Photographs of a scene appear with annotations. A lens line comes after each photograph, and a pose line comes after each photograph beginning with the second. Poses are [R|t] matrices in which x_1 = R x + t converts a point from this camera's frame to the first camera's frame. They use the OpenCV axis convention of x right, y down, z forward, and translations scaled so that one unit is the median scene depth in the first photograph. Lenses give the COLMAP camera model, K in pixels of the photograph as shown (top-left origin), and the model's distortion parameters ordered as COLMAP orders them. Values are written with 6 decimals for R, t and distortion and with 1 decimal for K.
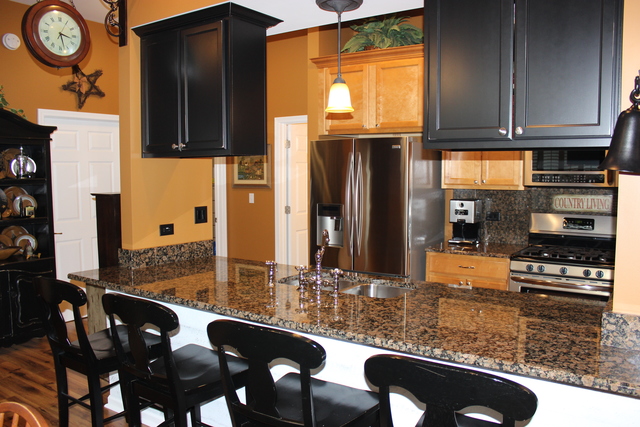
lens RADIAL K [[535.2, 0, 321.2], [0, 535.2, 210.5], [0, 0, 1]] dist [-0.145216, 0.085717]
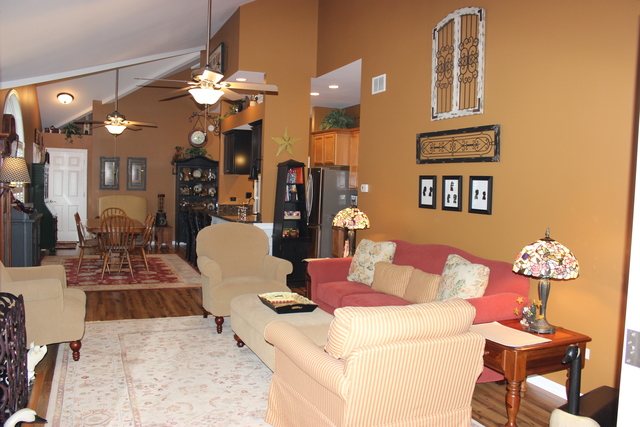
lens RADIAL K [[535.2, 0, 318.4], [0, 535.2, 211.4], [0, 0, 1]] dist [-0.145216, 0.085717]
pose [[0.845365, 0.051822, -0.531669, 1.620790], [-0.067203, 0.997693, -0.009608, 0.096969], [0.529945, 0.043852, 0.846898, -1.204224]]
